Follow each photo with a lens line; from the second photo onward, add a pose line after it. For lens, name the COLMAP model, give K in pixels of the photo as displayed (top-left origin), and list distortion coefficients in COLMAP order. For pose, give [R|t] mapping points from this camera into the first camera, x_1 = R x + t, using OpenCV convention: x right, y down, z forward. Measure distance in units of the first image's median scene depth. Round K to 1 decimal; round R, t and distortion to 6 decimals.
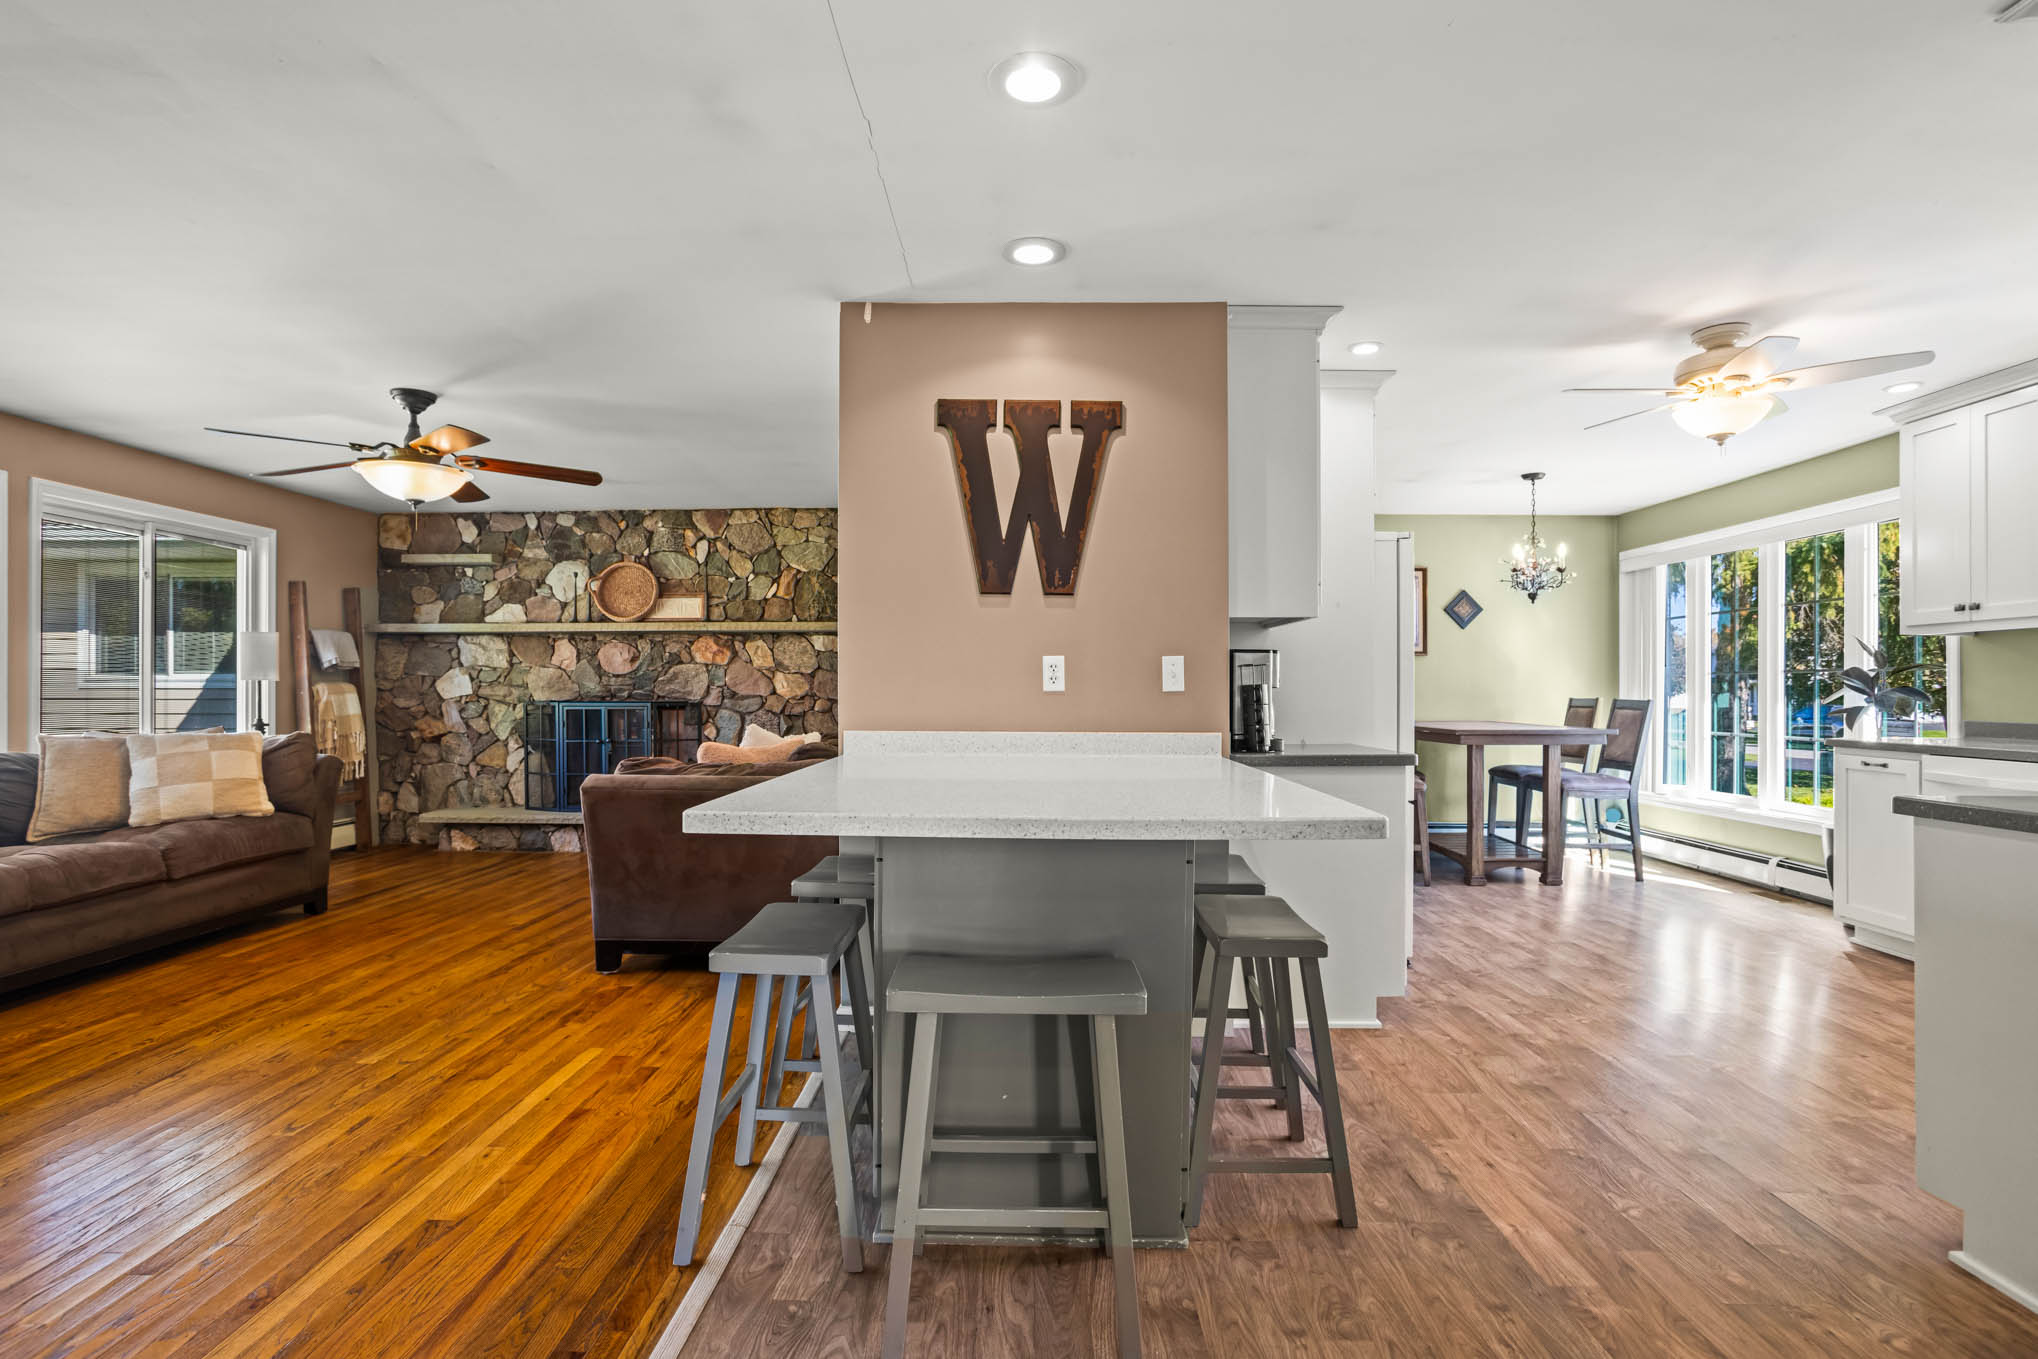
lens RADIAL K [[992.1, 0, 1011.0], [0, 992.1, 691.1], [0, 0, 1]] dist [-0.049333, 0.028674]
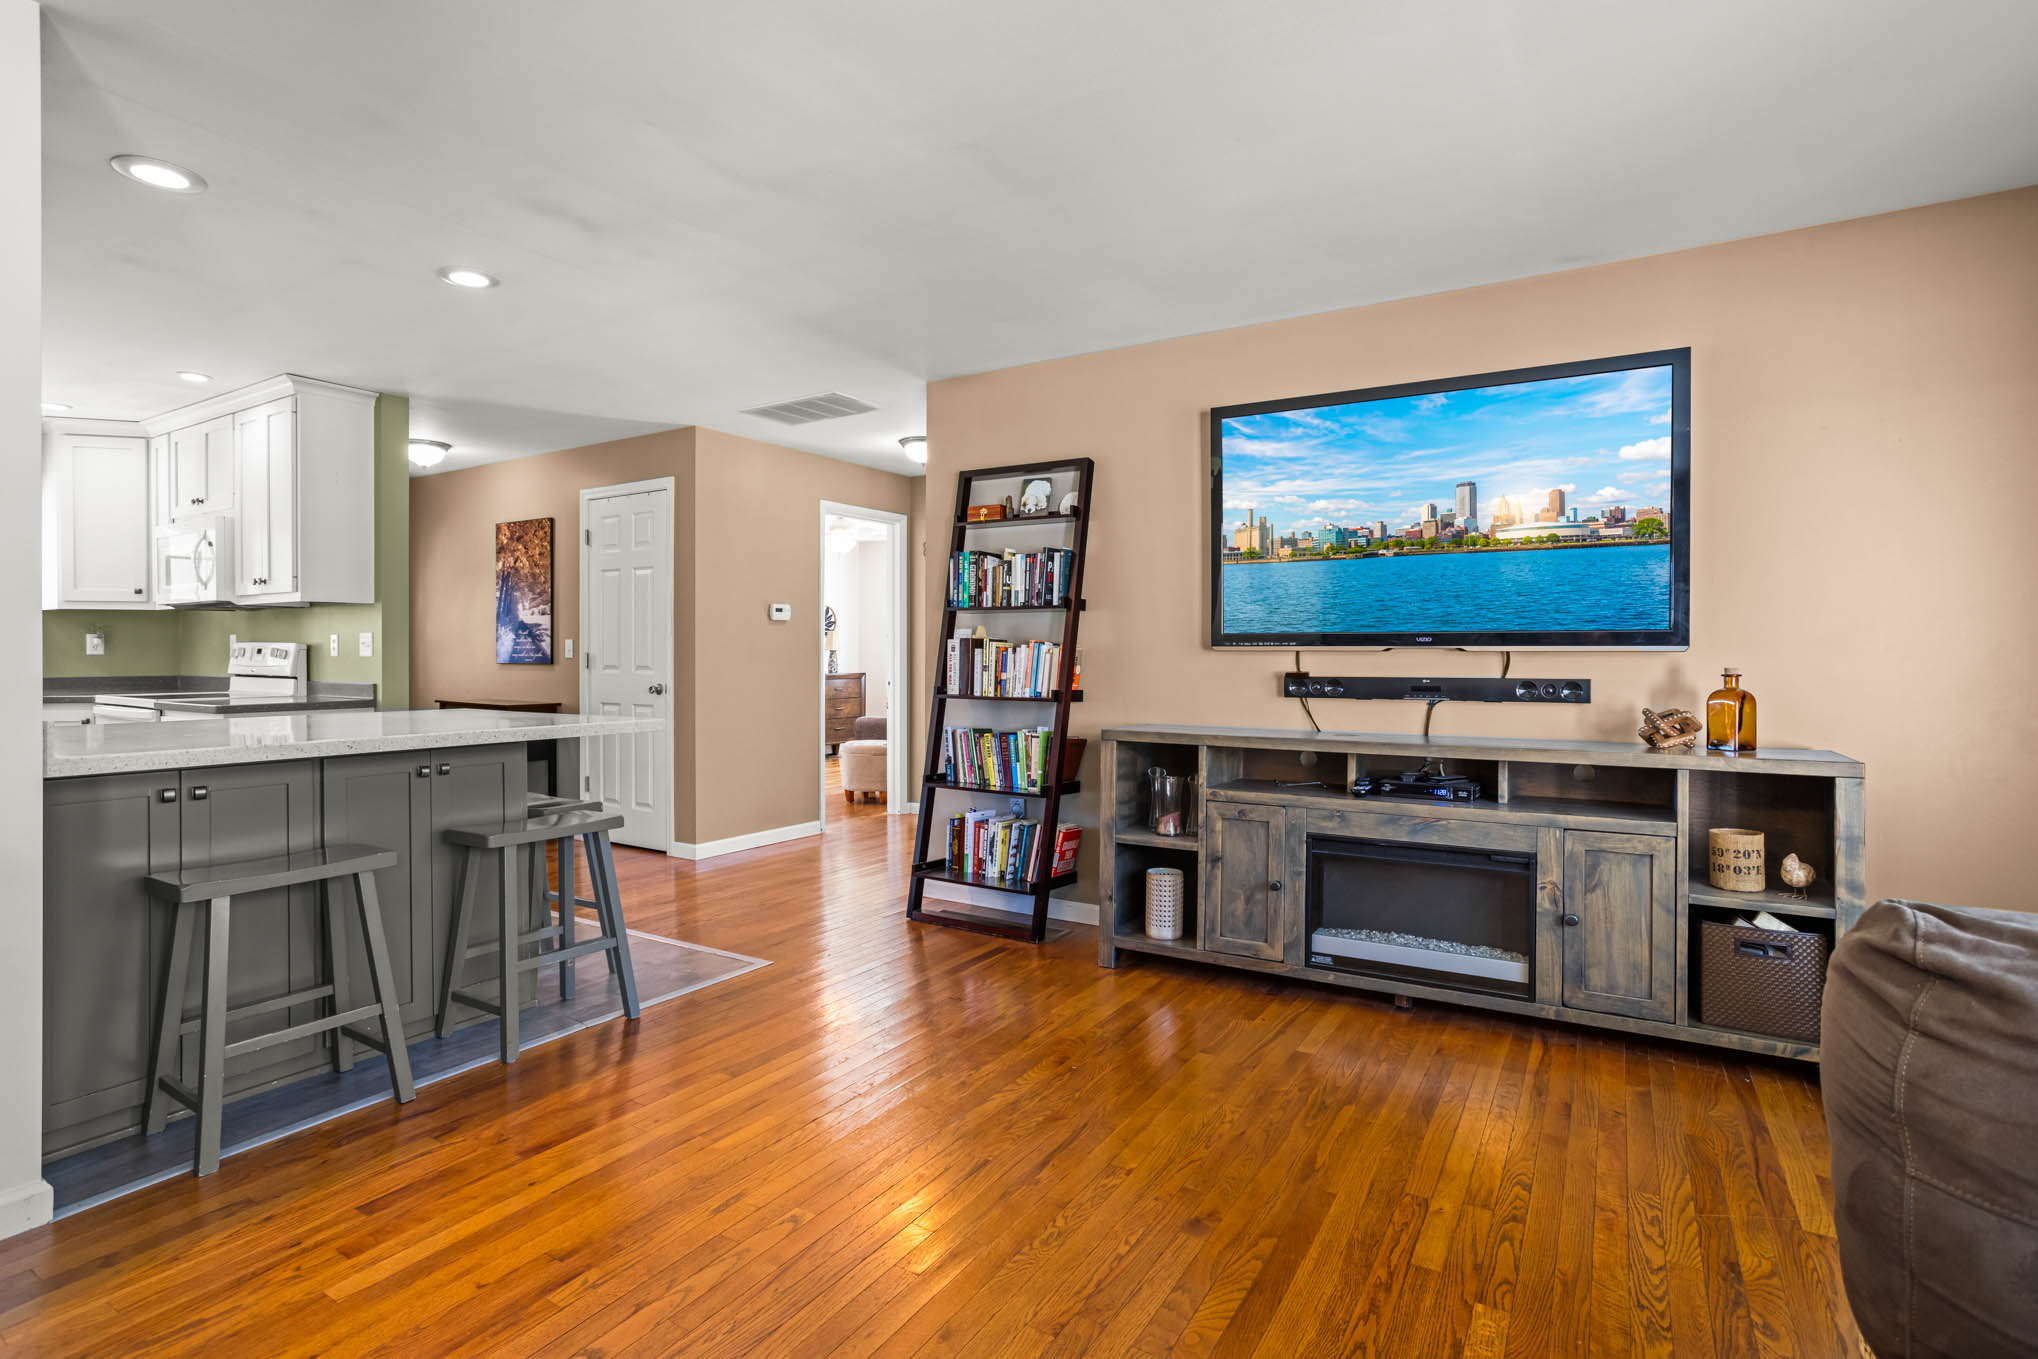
lens RADIAL K [[992.1, 0, 1013.3], [0, 992.1, 651.6], [0, 0, 1]] dist [-0.049333, 0.028674]
pose [[-0.862535, -0.002204, 0.505992, -0.571254], [-0.000538, 0.999994, 0.003440, -0.003763], [-0.505996, 0.002695, -0.862531, 0.703560]]
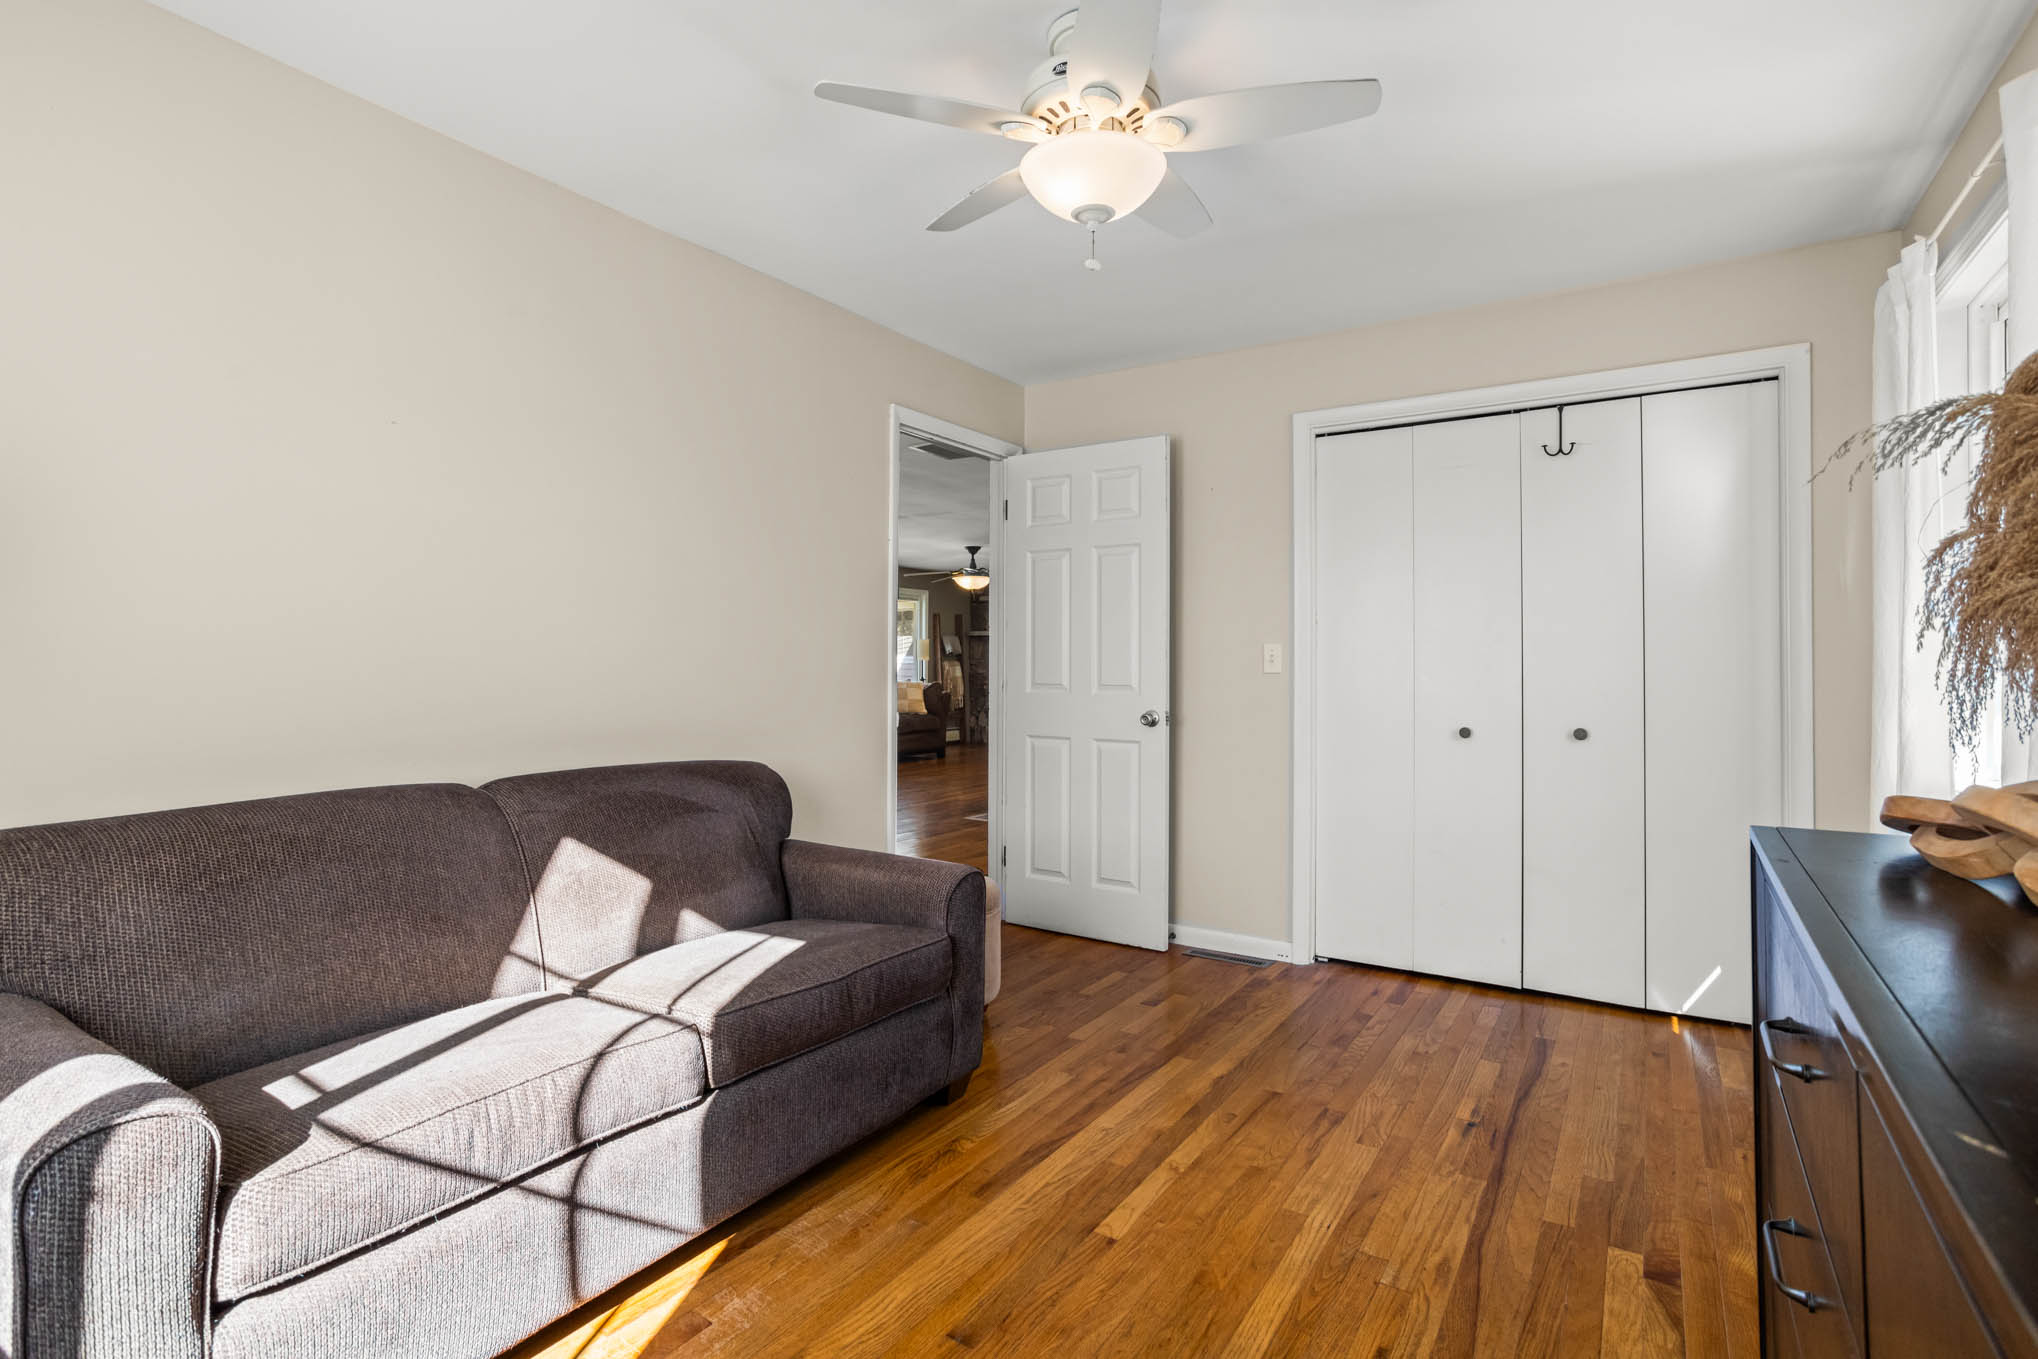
lens RADIAL K [[992.1, 0, 1018.1], [0, 992.1, 667.7], [0, 0, 1]] dist [-0.049333, 0.028674]
pose [[0.849229, 0.003713, -0.528011, 0.624406], [-0.004166, 0.999991, 0.000330, 0.005135], [0.528008, 0.001920, 0.849237, -0.826659]]
